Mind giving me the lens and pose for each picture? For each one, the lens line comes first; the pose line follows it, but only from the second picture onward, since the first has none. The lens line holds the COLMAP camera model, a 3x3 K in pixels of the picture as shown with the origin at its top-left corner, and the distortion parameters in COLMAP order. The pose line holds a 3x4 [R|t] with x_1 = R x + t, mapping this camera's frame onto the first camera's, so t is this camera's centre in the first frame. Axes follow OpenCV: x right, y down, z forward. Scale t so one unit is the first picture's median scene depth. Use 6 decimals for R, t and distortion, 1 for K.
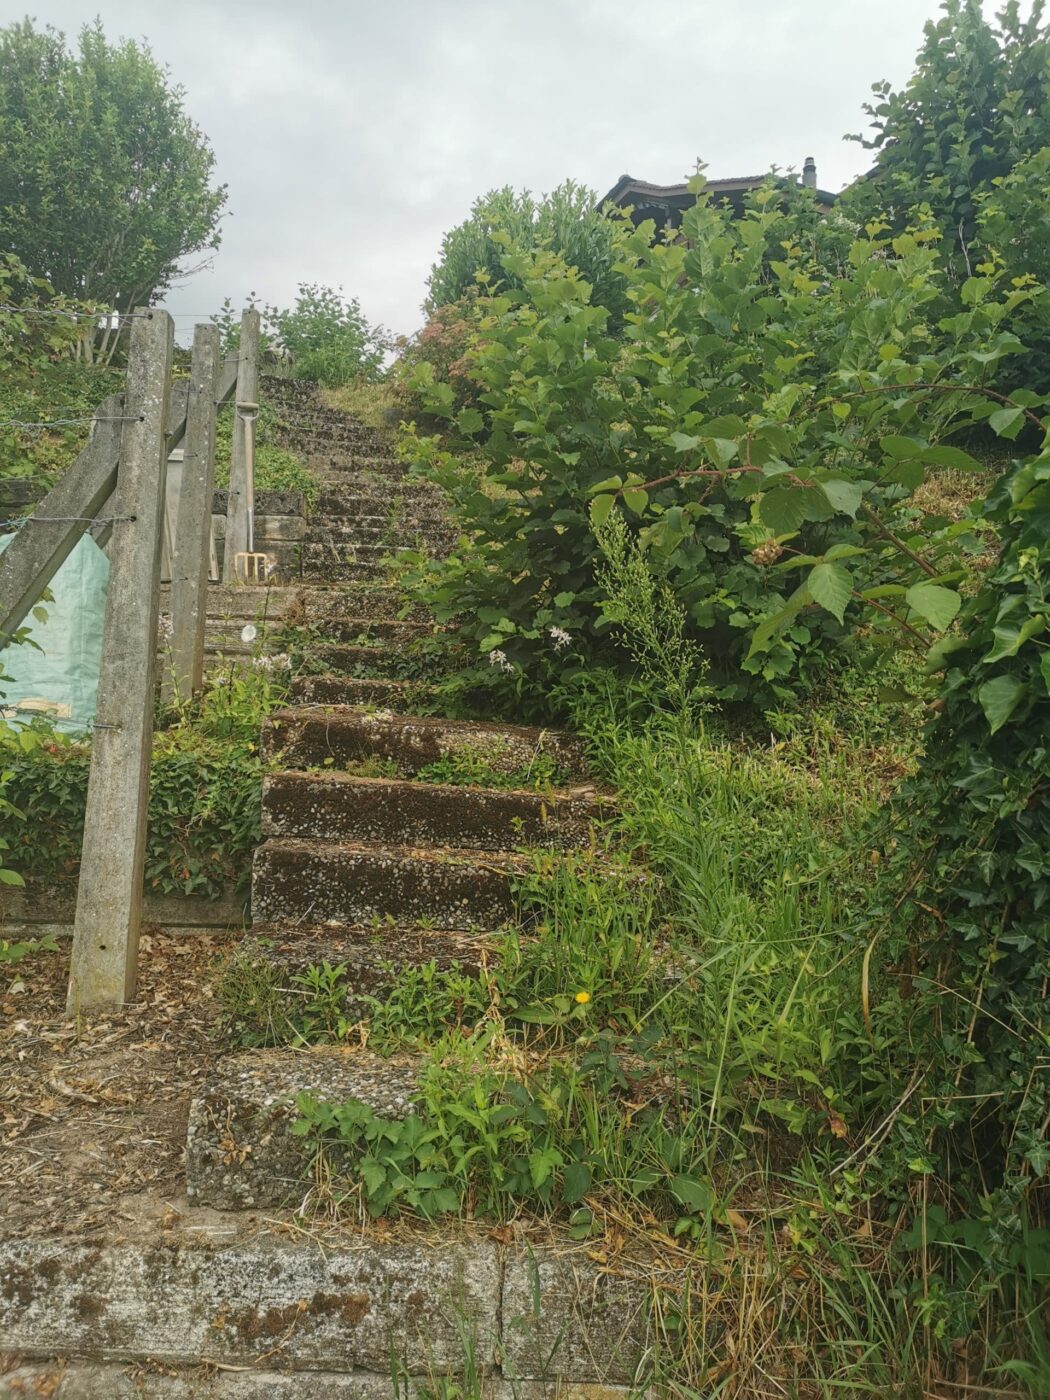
lens RADIAL K [[992.0, 0, 525.0], [0, 992.0, 700.0], [0, 0, 1]] dist [0.007067, 0.003767]
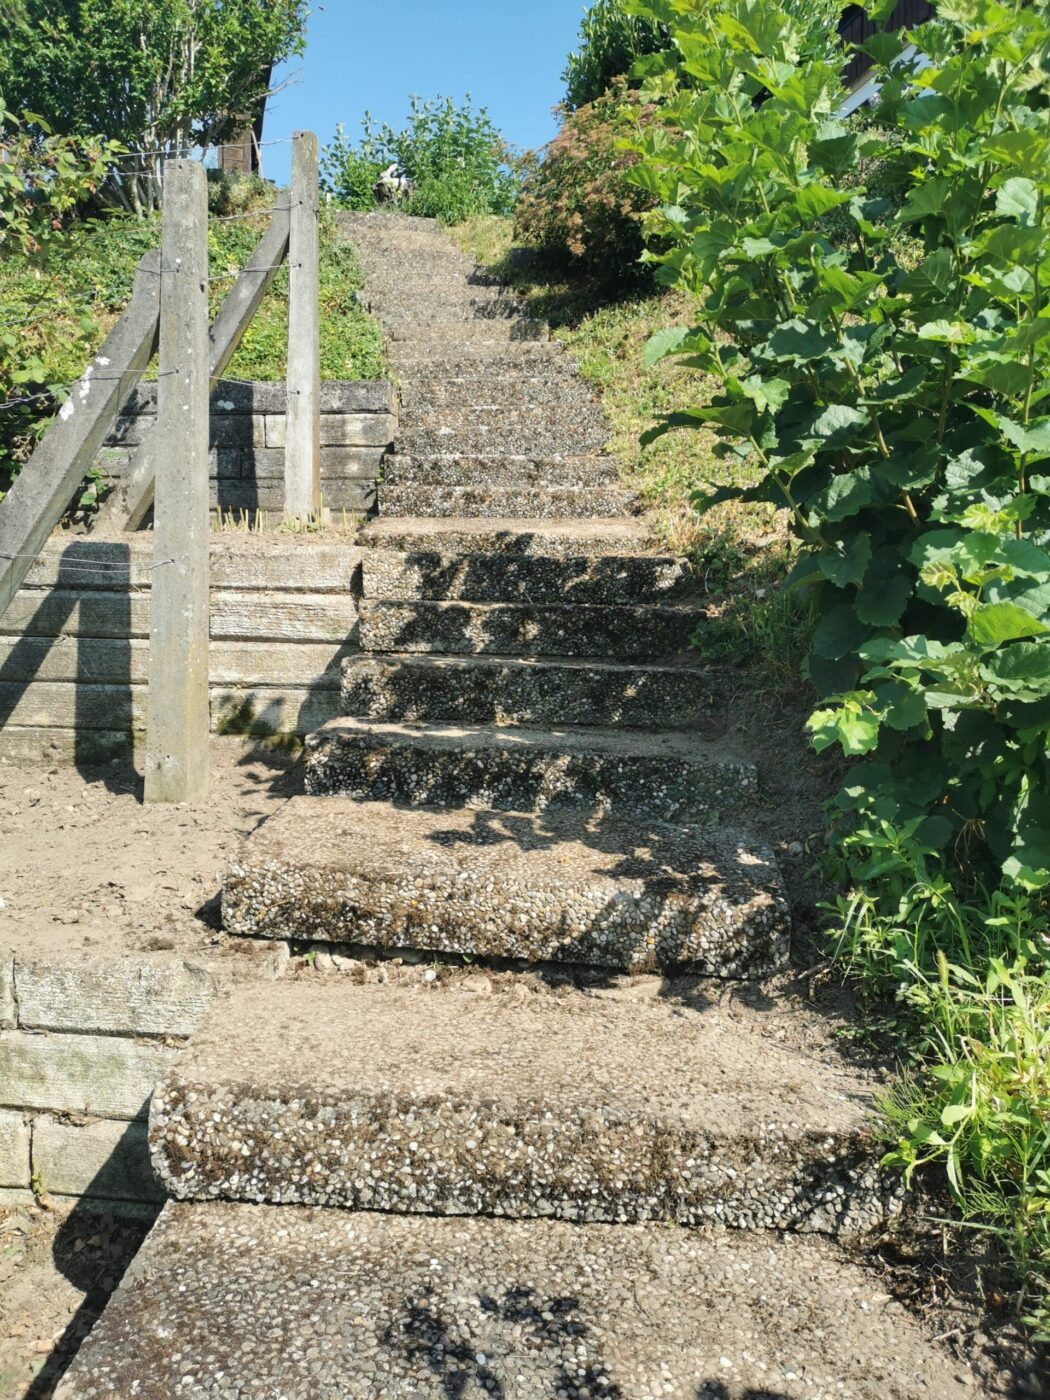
lens RADIAL K [[992.0, 0, 525.0], [0, 992.0, 700.0], [0, 0, 1]] dist [0.007067, 0.003767]
pose [[0.987086, 0.005182, -0.160105, 0.004050], [0.019559, 0.988100, 0.152564, -0.080405], [0.158990, -0.153726, 0.975239, 0.228589]]
